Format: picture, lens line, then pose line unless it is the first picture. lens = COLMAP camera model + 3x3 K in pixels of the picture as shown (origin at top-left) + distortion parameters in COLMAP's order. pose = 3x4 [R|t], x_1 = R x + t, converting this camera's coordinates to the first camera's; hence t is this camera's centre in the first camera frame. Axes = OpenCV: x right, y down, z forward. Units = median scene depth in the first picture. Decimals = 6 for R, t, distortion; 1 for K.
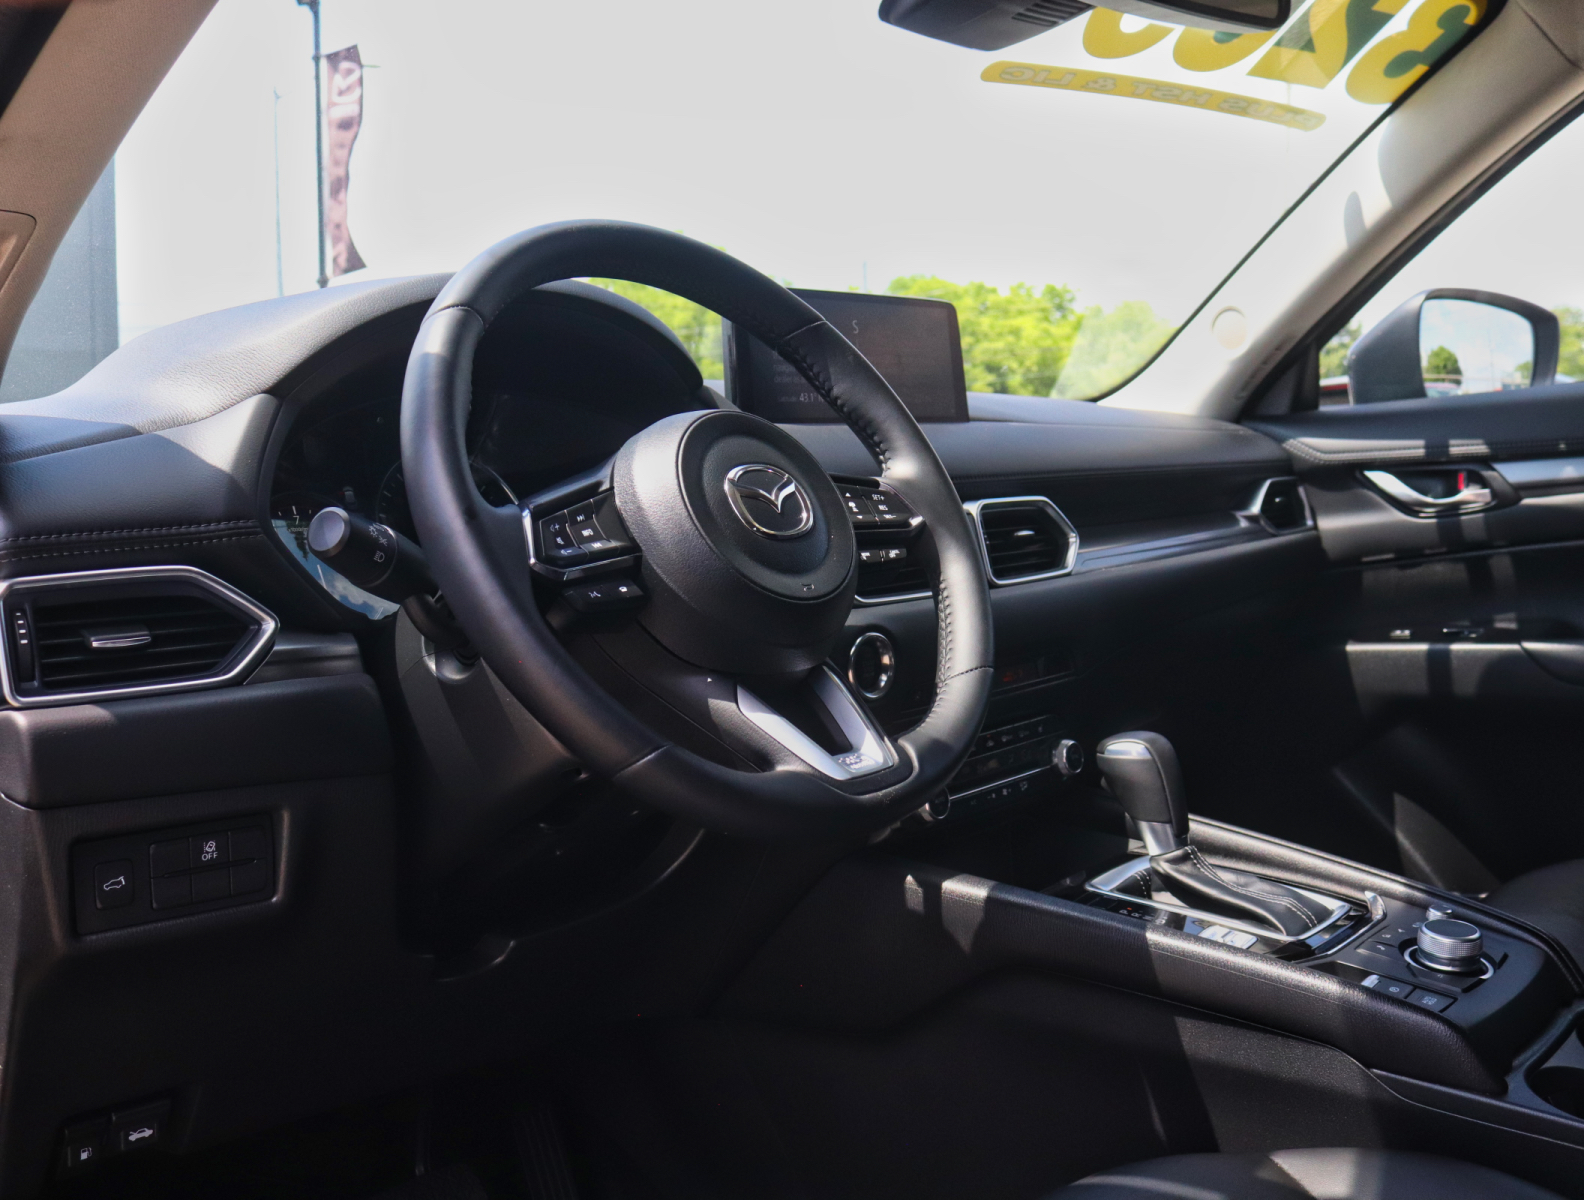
lens RADIAL K [[1489.6, 0, 795.6], [0, 1489.6, 567.9], [0, 0, 1]] dist [-0.178163, 0.163504]
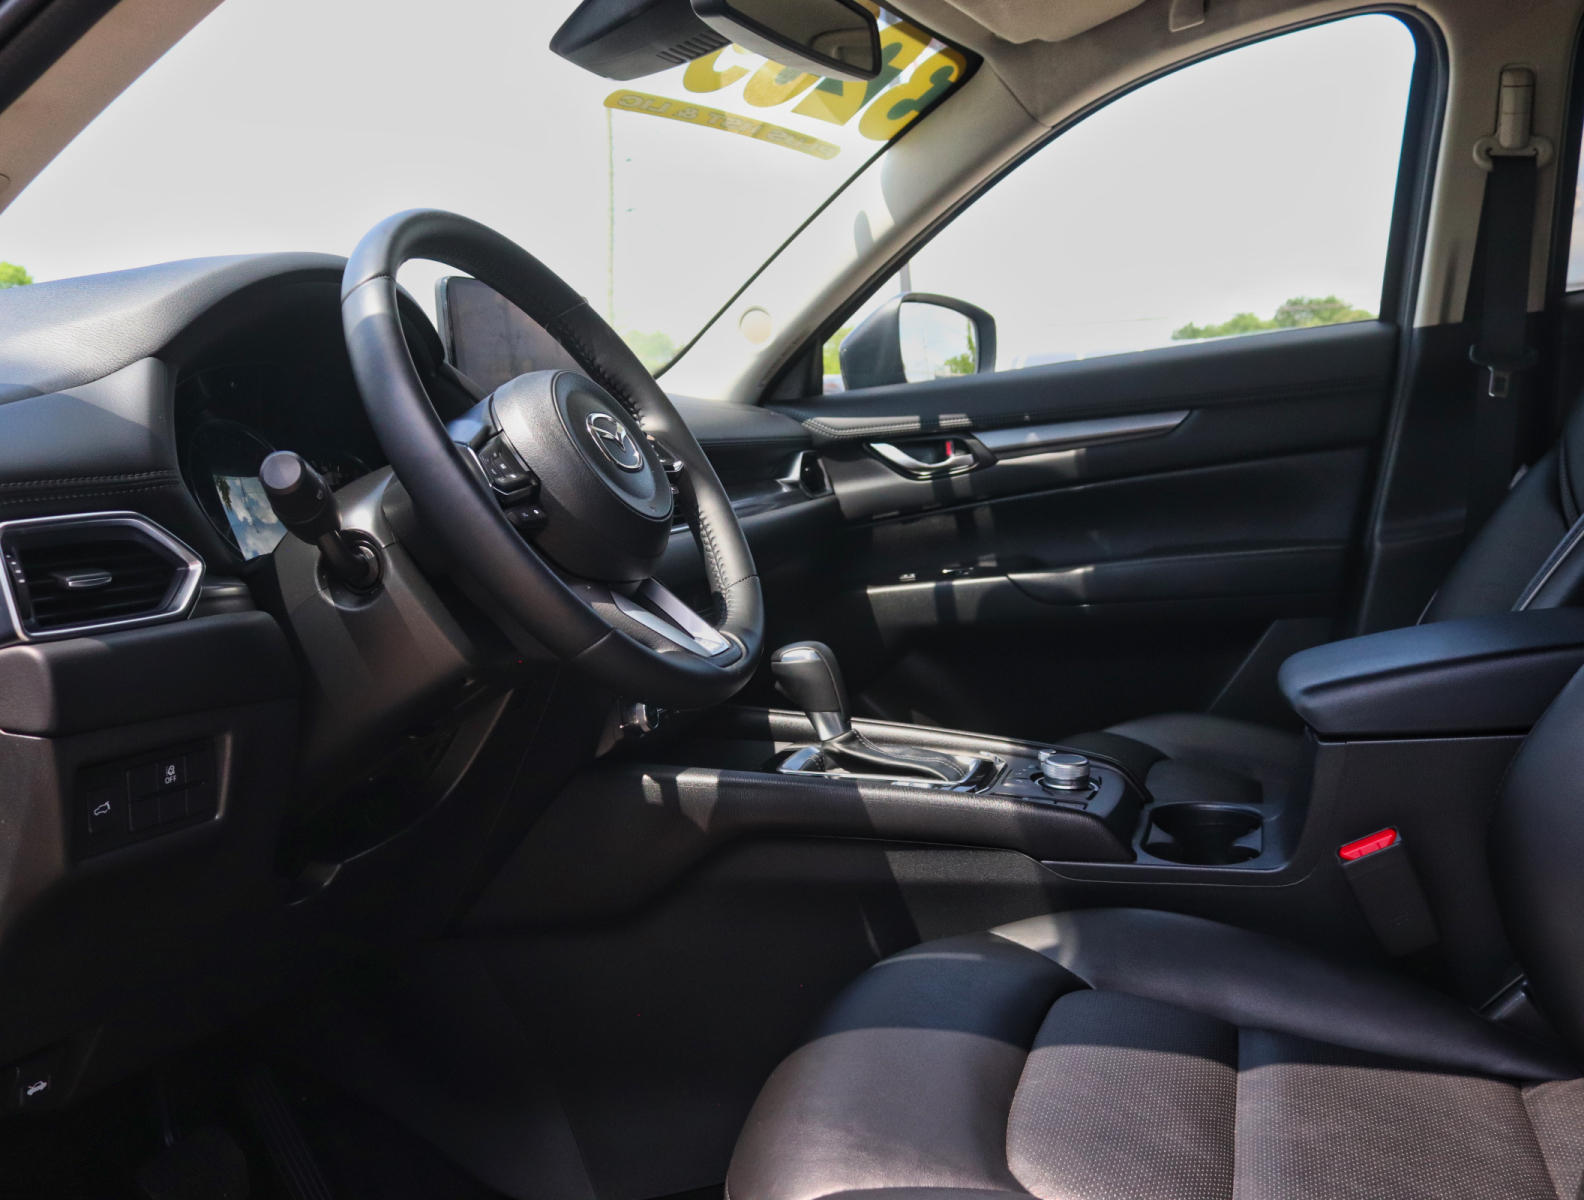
lens RADIAL K [[1489.6, 0, 795.6], [0, 1489.6, 567.9], [0, 0, 1]] dist [-0.178163, 0.163504]
pose [[0.901708, -0.057613, 0.428490, -0.216840], [0.064161, 0.997939, -0.000839, 0.036197], [-0.427559, 0.028249, 0.903546, -0.086446]]
